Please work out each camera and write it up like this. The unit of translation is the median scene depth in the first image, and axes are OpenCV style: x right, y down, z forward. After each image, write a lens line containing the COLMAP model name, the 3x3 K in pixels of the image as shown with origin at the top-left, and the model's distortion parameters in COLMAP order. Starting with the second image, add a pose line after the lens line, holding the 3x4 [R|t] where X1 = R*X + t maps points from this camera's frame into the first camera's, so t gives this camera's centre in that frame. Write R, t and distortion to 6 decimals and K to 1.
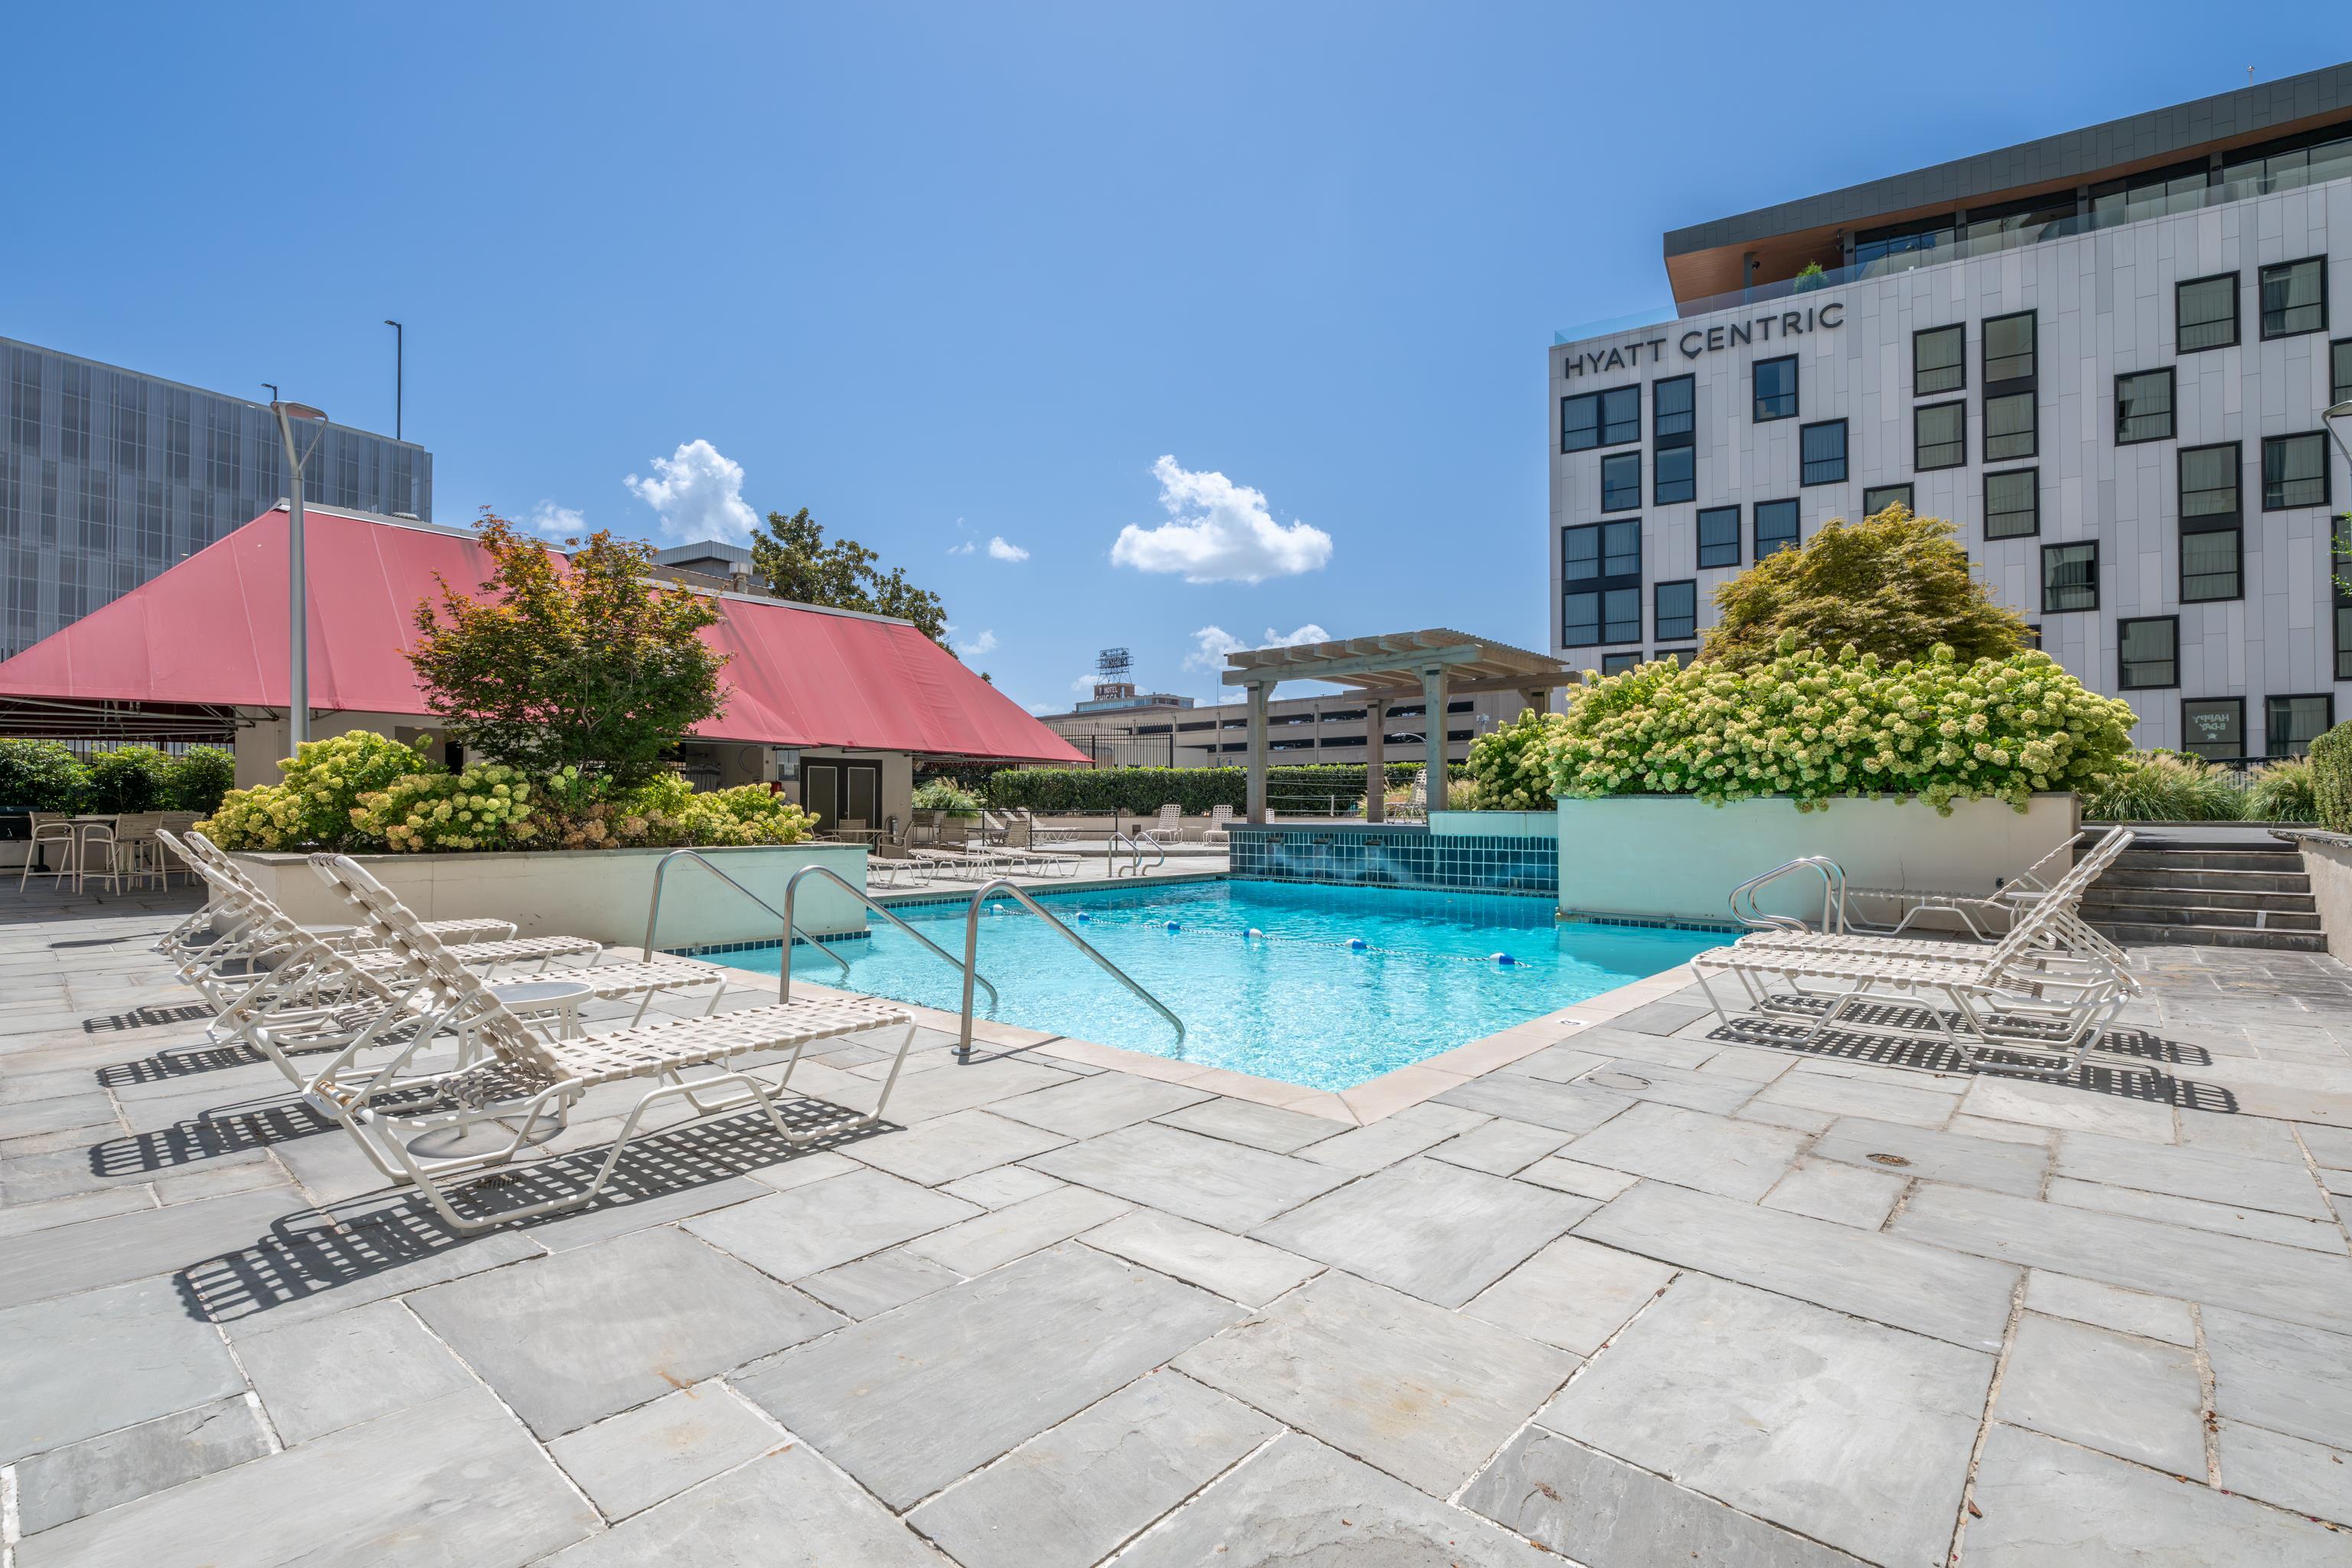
lens RADIAL K [[1057.0, 0, 1163.5], [0, 1057.0, 789.1], [0, 0, 1]] dist [-0.002601, 0.000056]
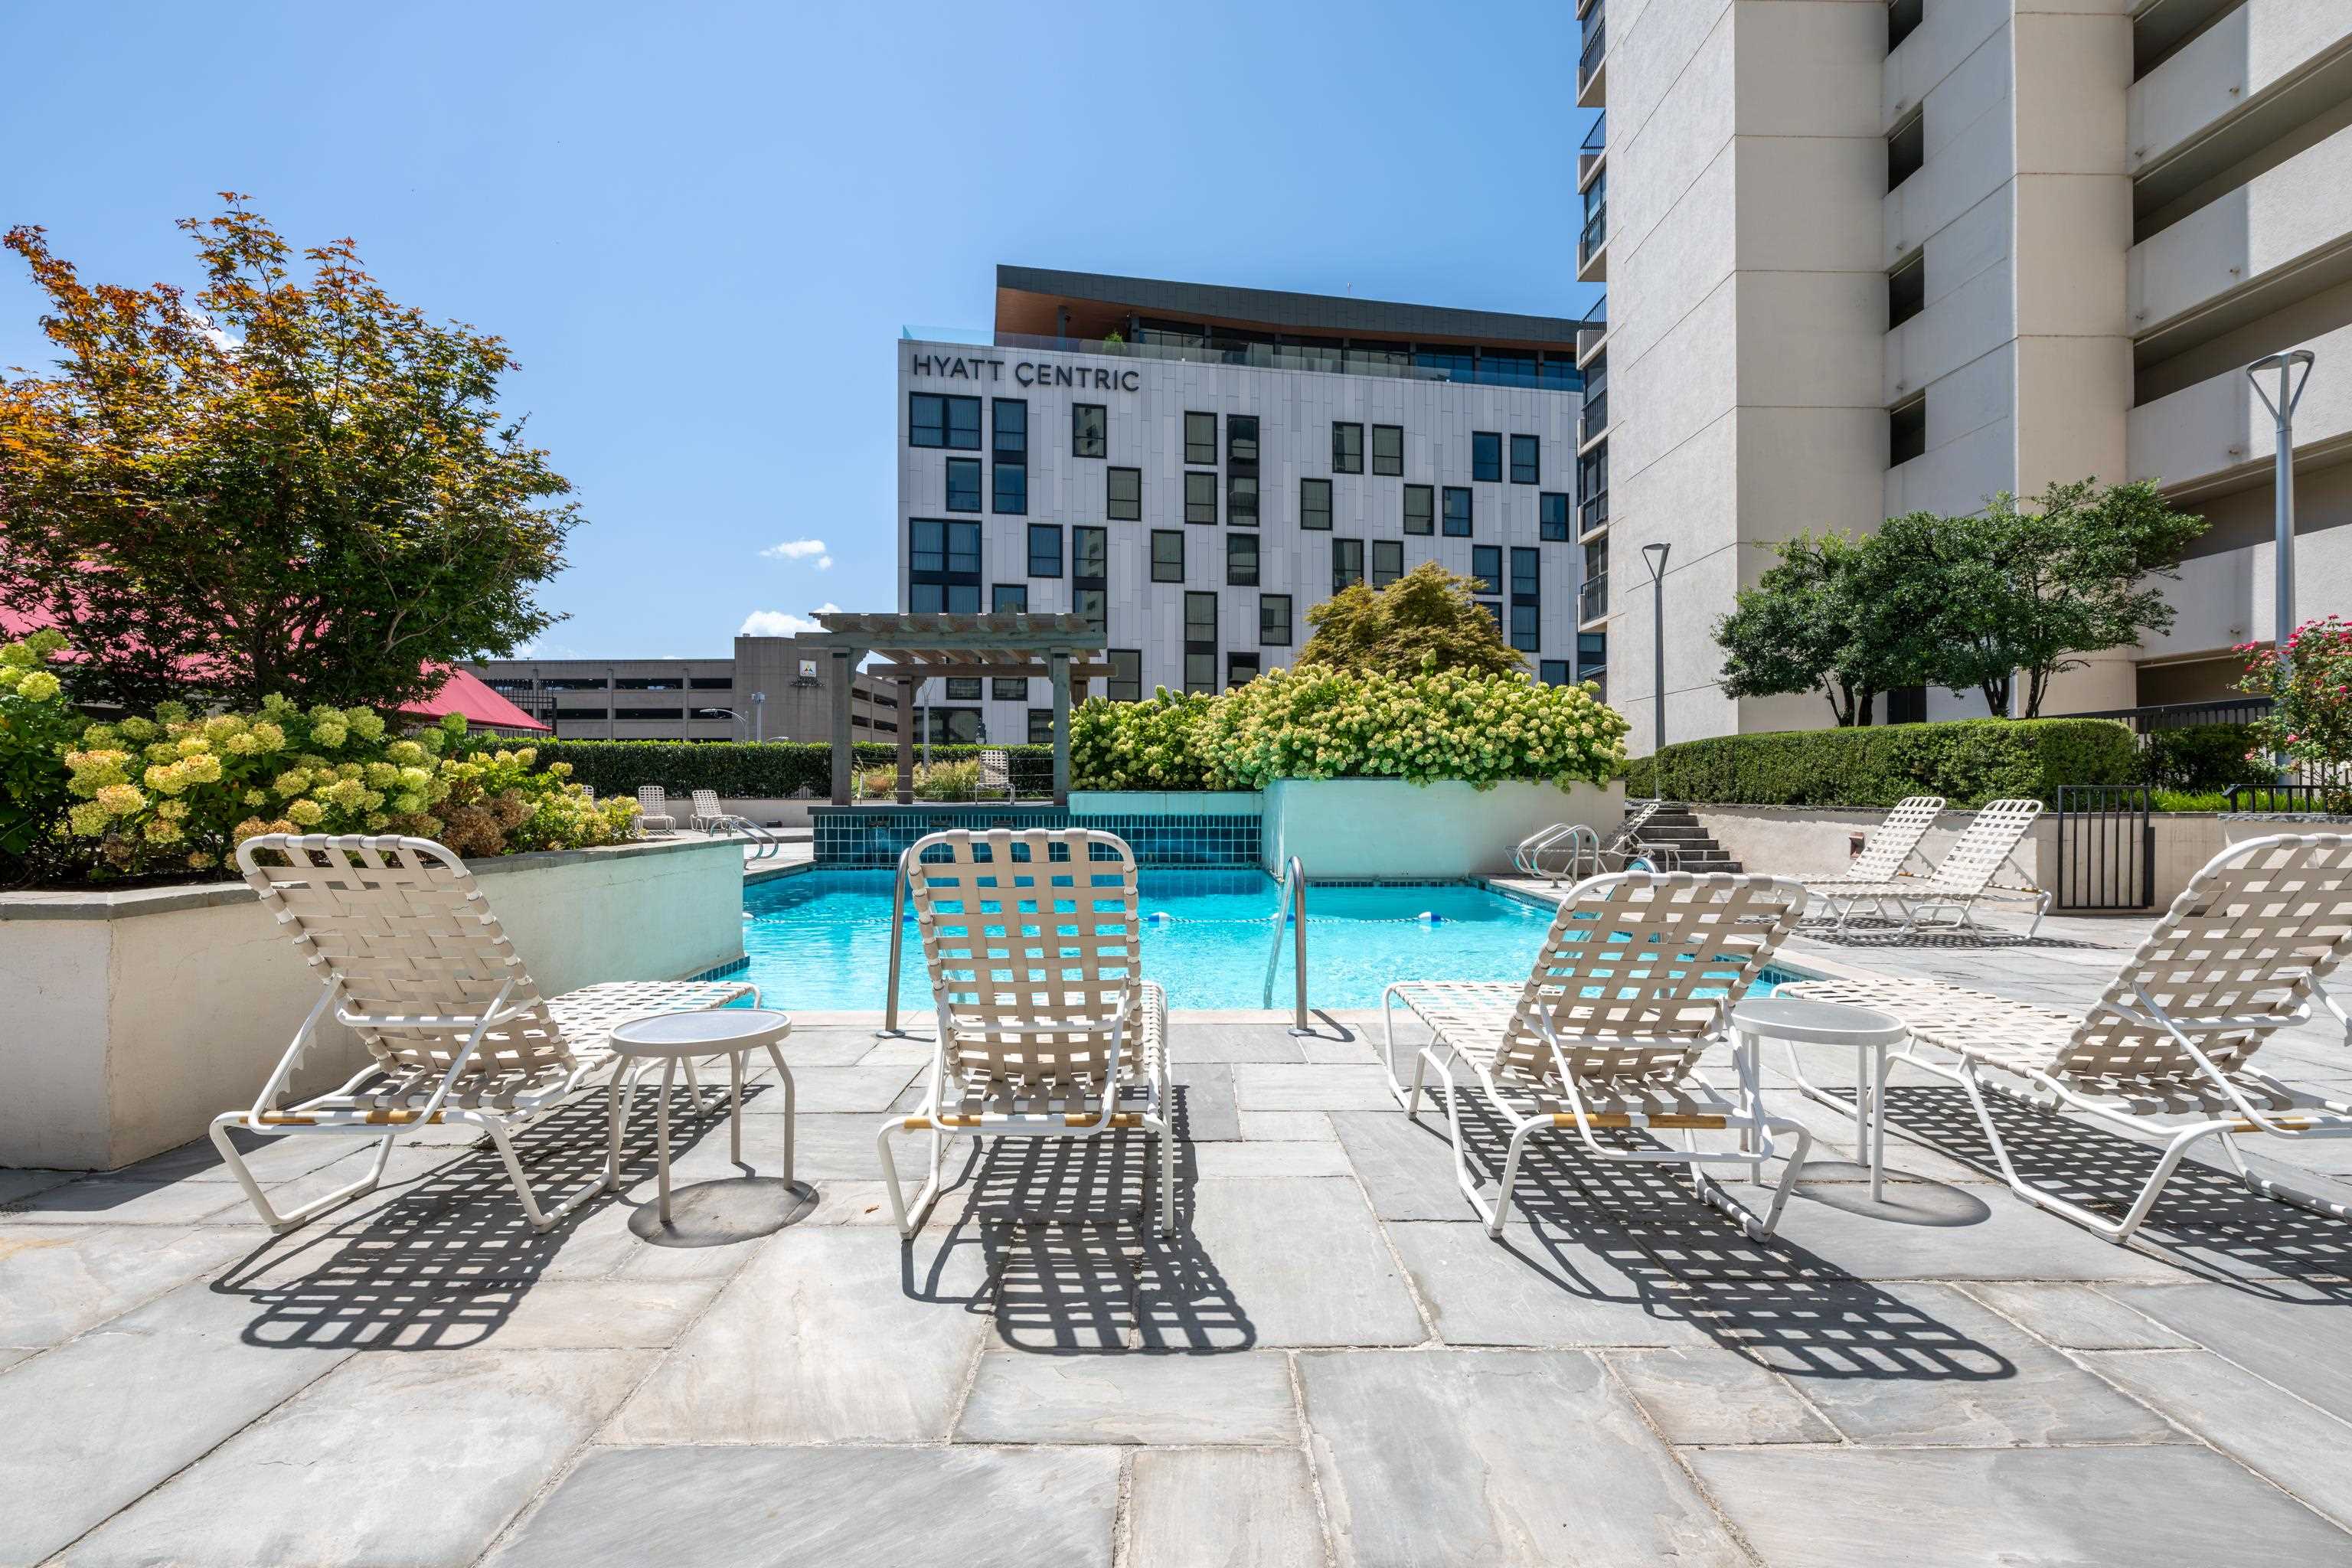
lens RADIAL K [[1057.0, 0, 1166.6], [0, 1057.0, 783.0], [0, 0, 1]] dist [-0.002601, 0.000056]
pose [[0.744654, 0.004231, 0.667437, -0.147336], [-0.011639, 0.999910, 0.006647, 0.001916], [-0.667349, -0.012718, 0.744637, 0.072188]]
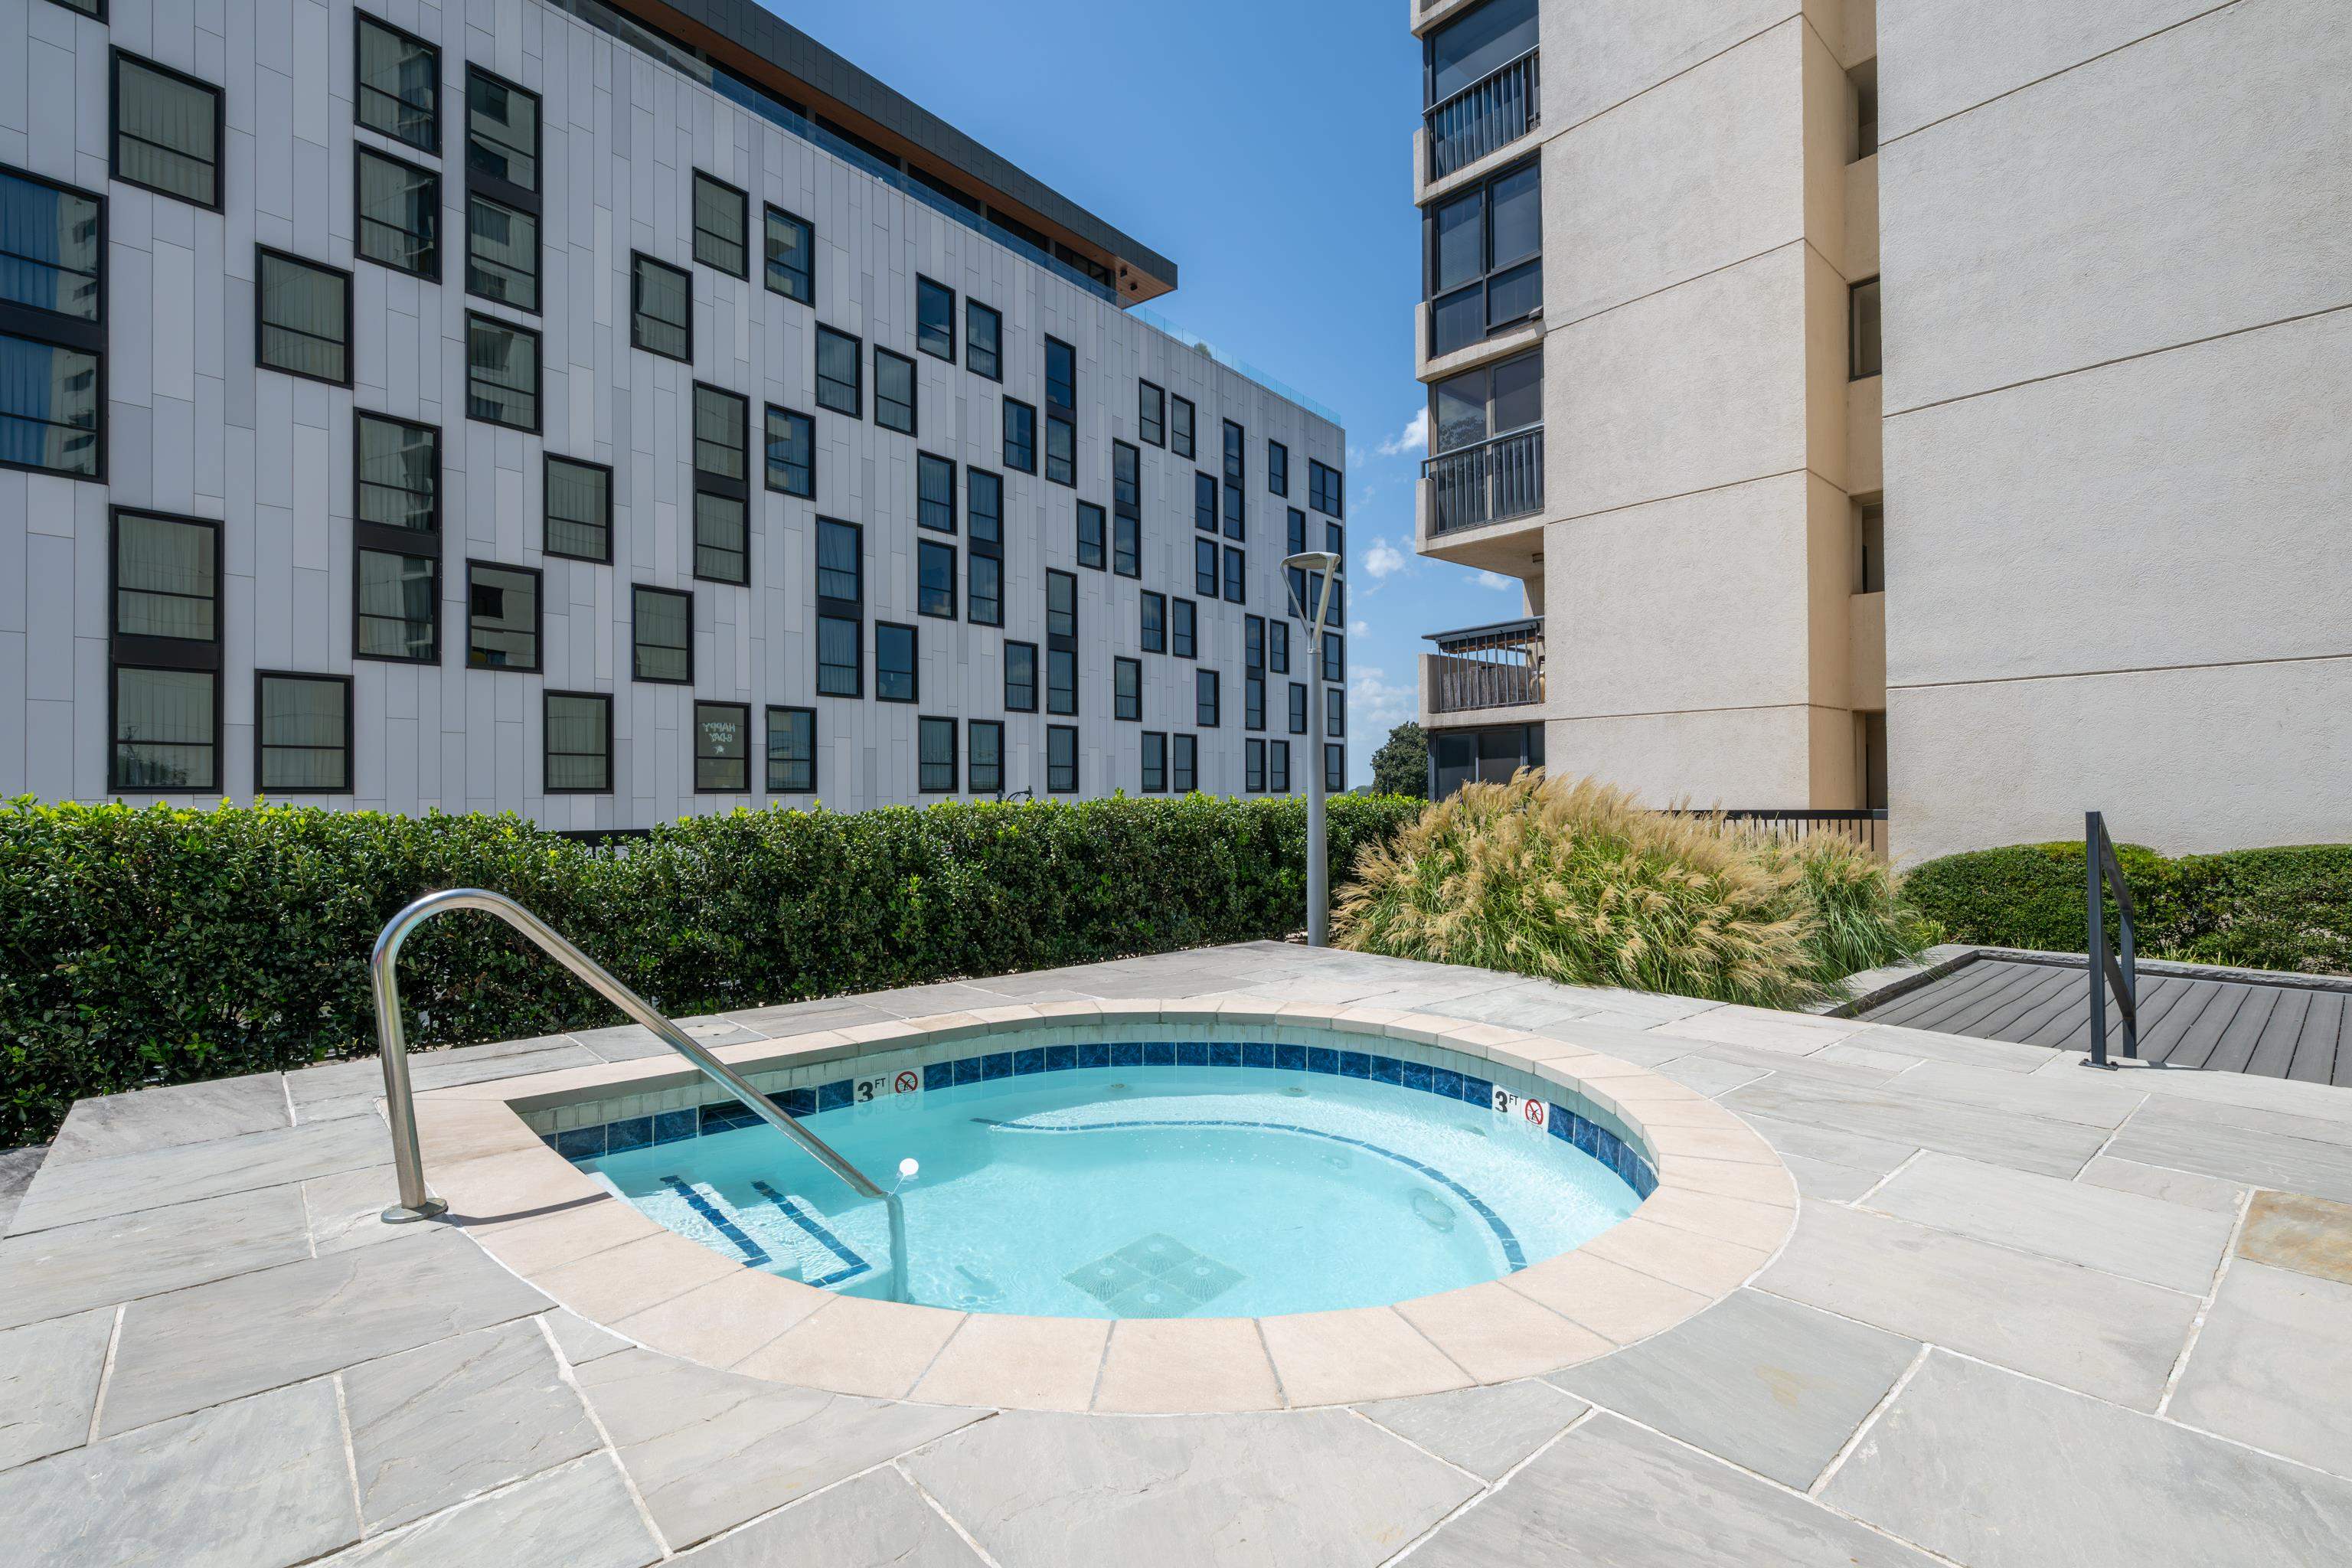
lens RADIAL K [[1057.0, 0, 1174.4], [0, 1057.0, 792.7], [0, 0, 1]] dist [-0.002601, 0.000056]
pose [[0.116408, 0.003415, 0.993196, 0.206202], [-0.012323, 0.999922, -0.001993, -0.017479], [-0.993125, -0.012007, 0.116441, 0.501797]]
